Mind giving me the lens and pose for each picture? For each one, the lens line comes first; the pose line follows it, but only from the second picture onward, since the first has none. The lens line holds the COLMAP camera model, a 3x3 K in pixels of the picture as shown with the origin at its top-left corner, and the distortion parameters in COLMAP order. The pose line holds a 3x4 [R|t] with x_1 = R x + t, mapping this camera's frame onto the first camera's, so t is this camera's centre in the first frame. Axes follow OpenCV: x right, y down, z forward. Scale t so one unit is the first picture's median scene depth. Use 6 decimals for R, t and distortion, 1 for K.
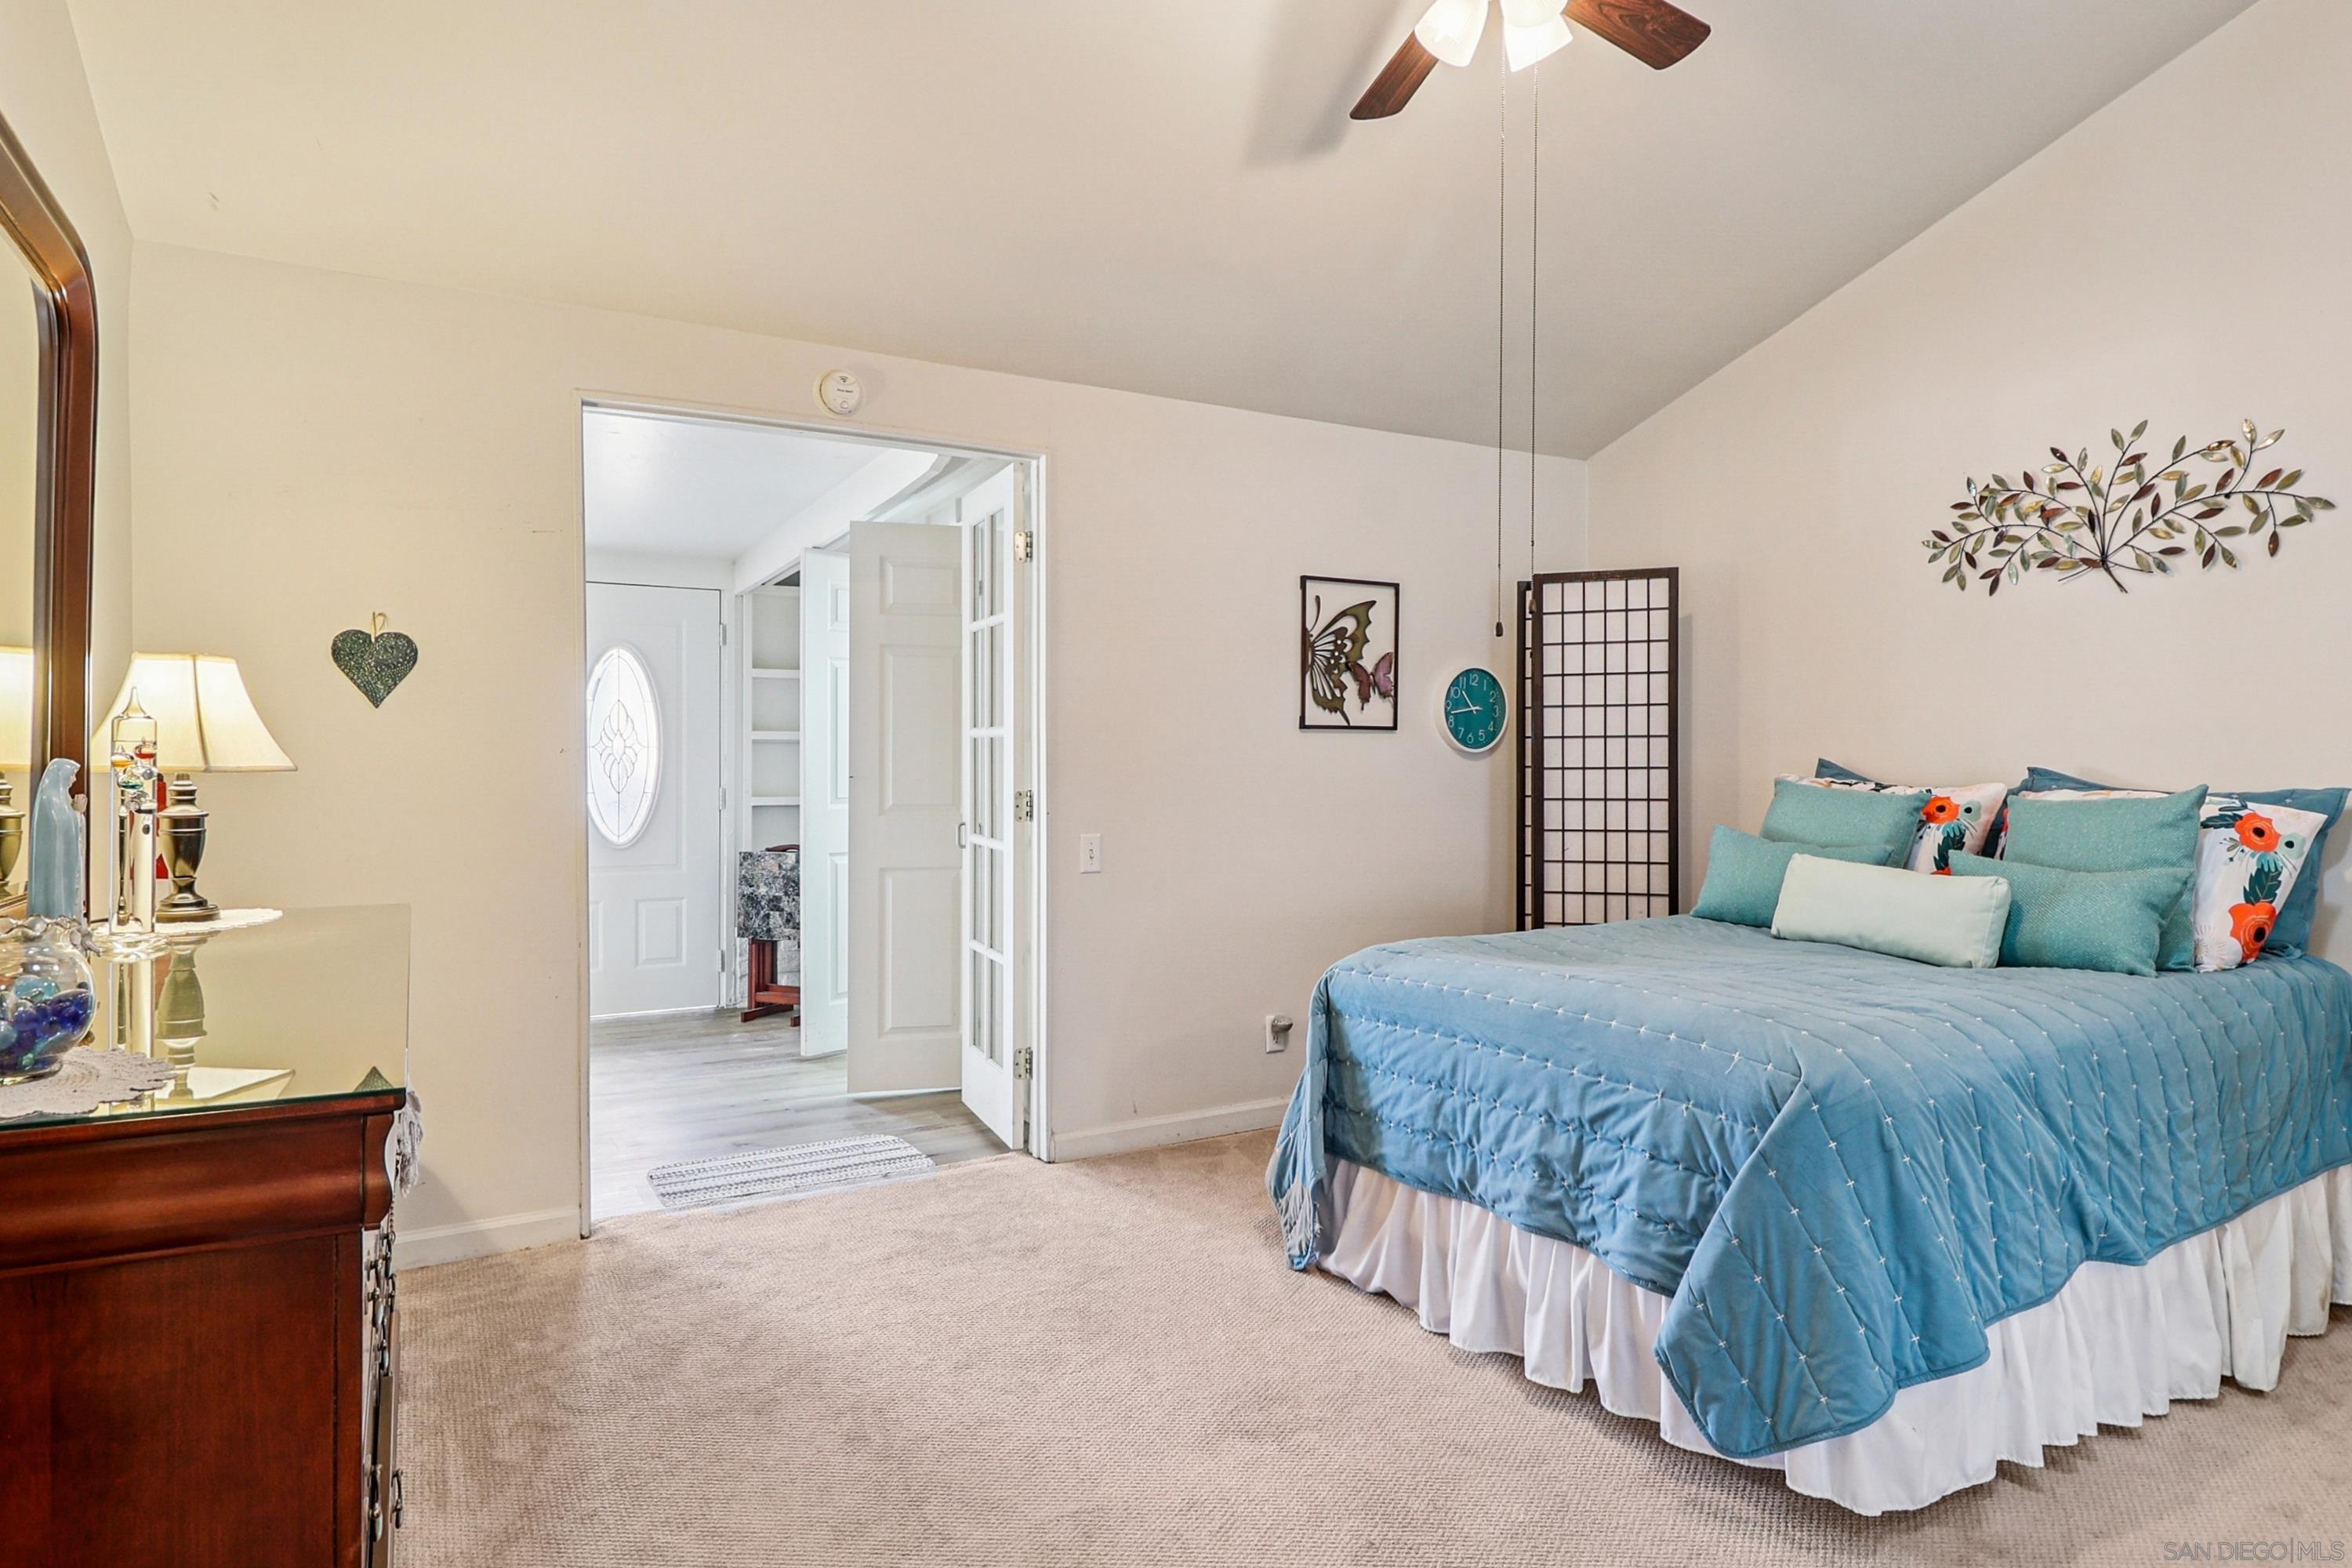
lens RADIAL K [[1304.3, 0, 1164.1], [0, 1304.3, 762.6], [0, 0, 1]] dist [0.000658, -0.015109]
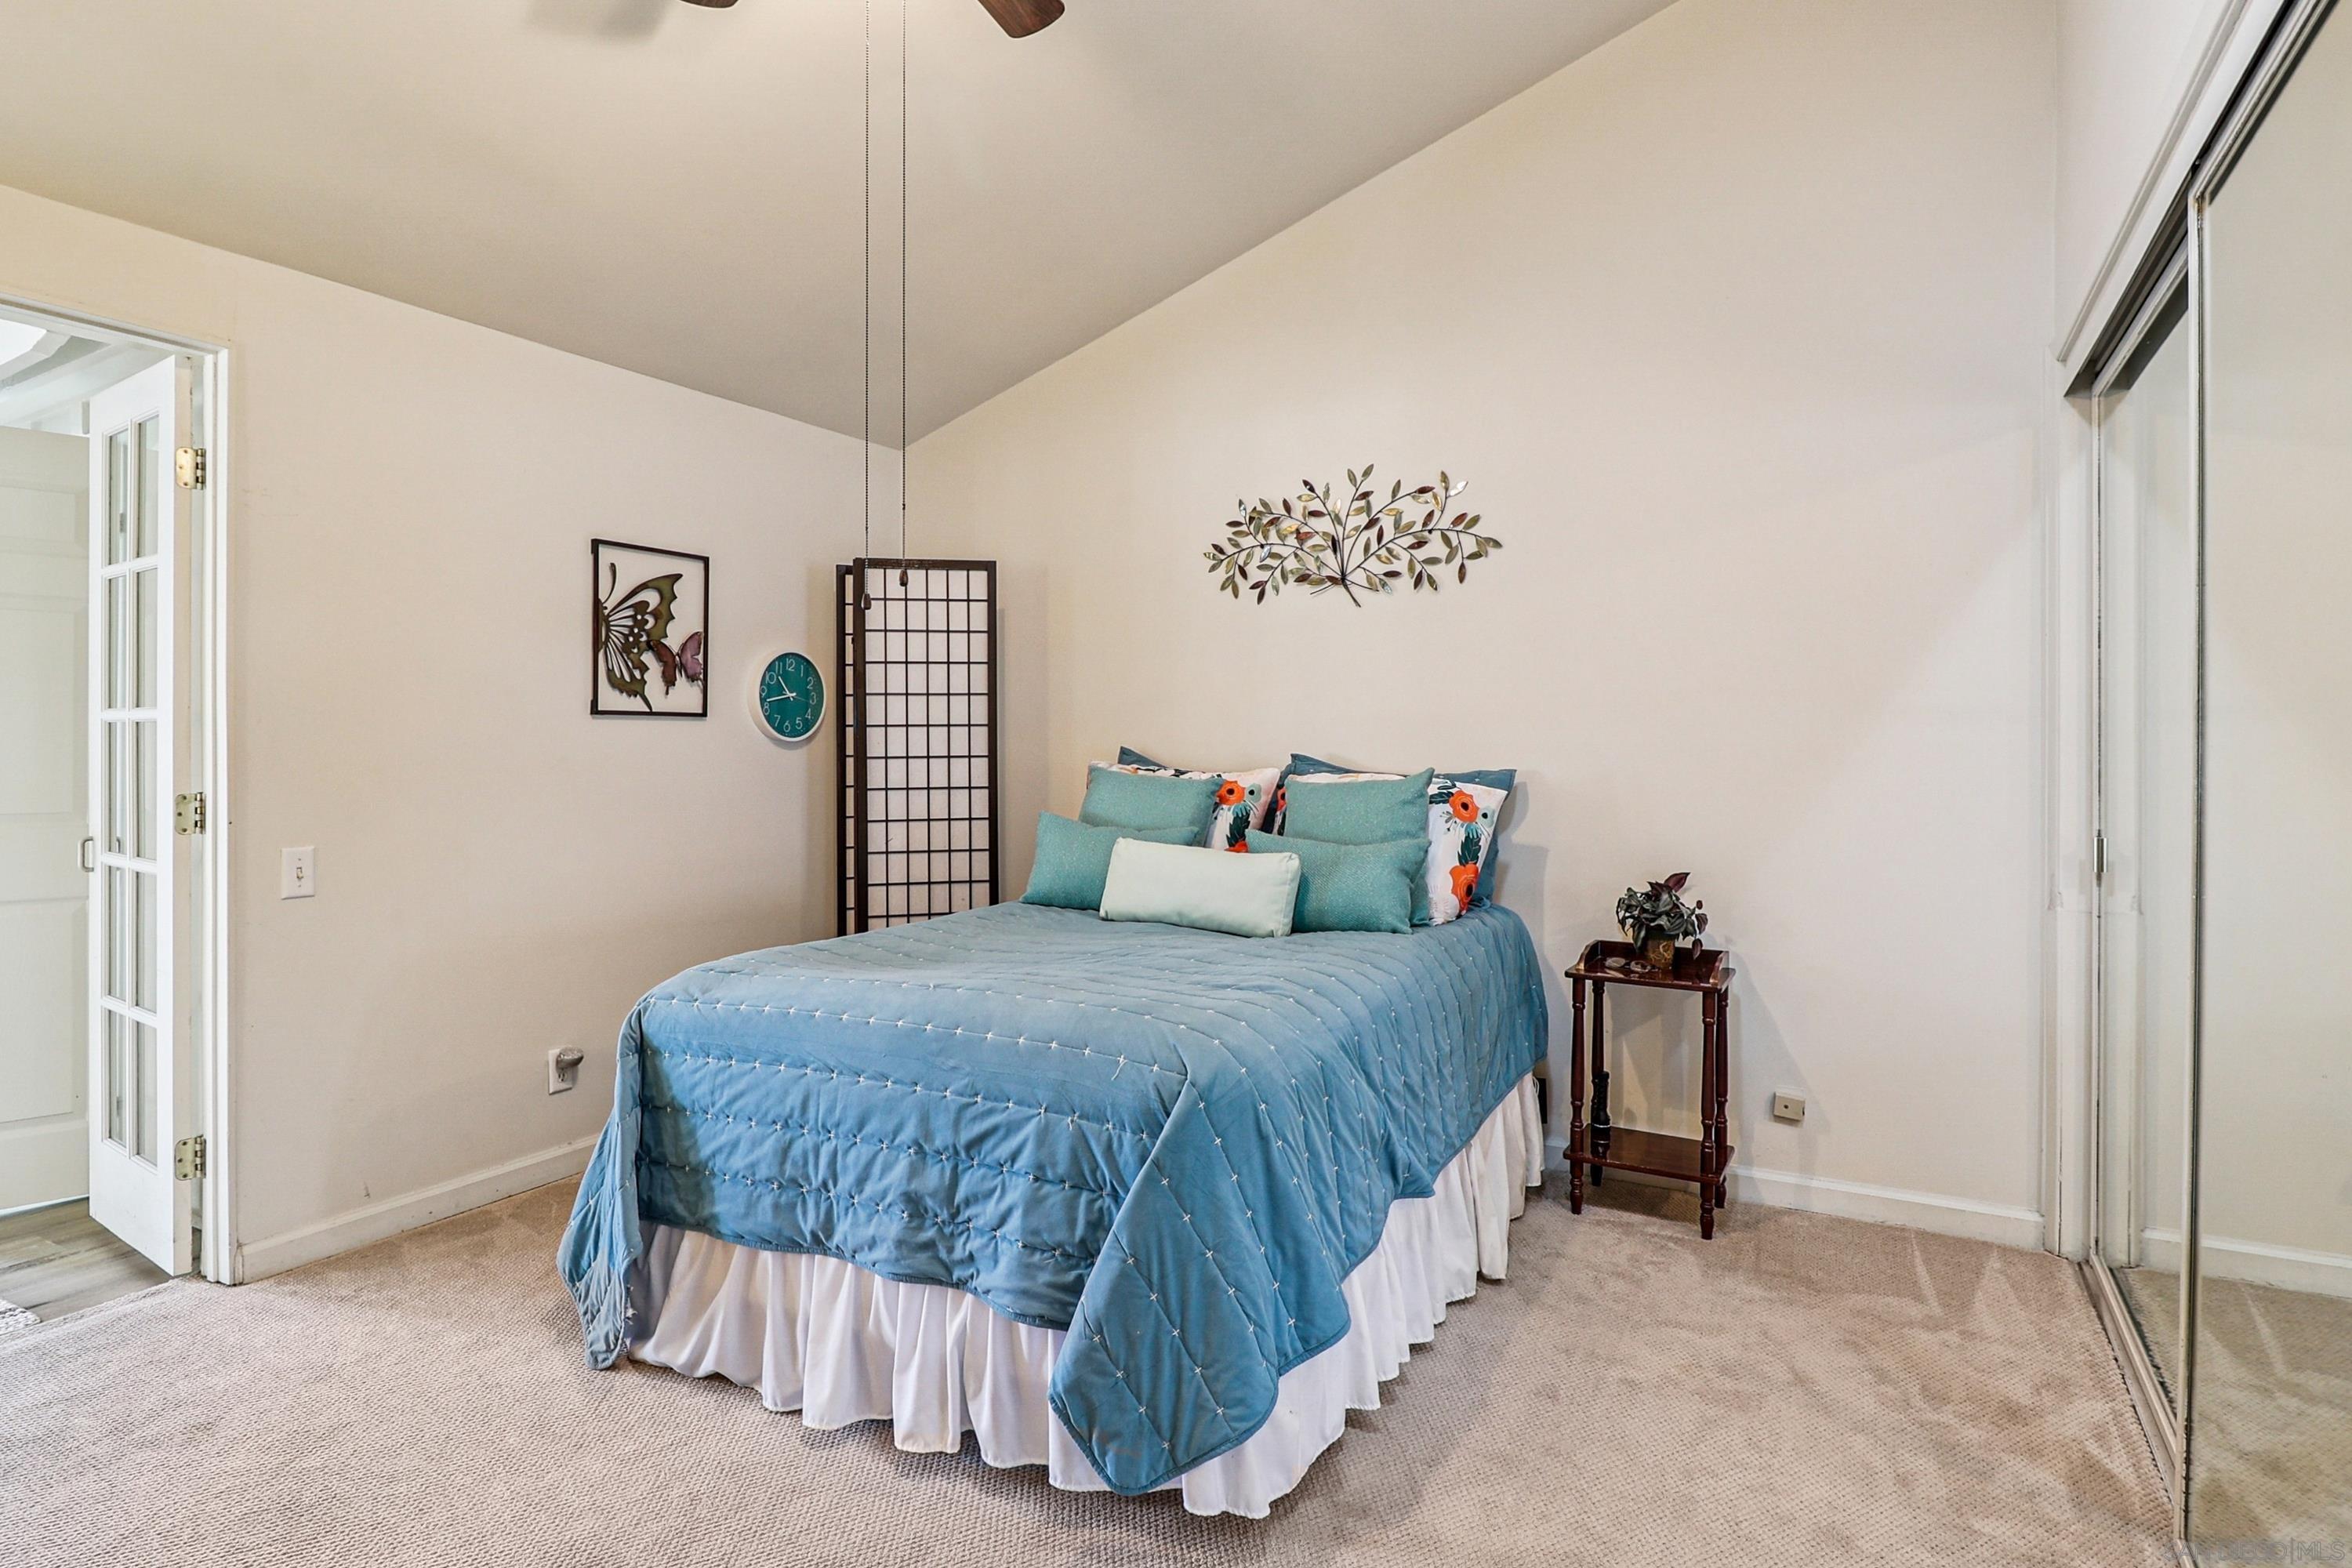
lens RADIAL K [[1235.2, 0, 1170.5], [0, 1235.2, 739.9], [0, 0, 1]] dist [0.005478, -0.013654]
pose [[0.848502, -0.000271, 0.529193, -0.006623], [0.004761, 0.999963, -0.007120, -0.001819], [-0.529171, 0.008561, 0.848472, 0.145419]]
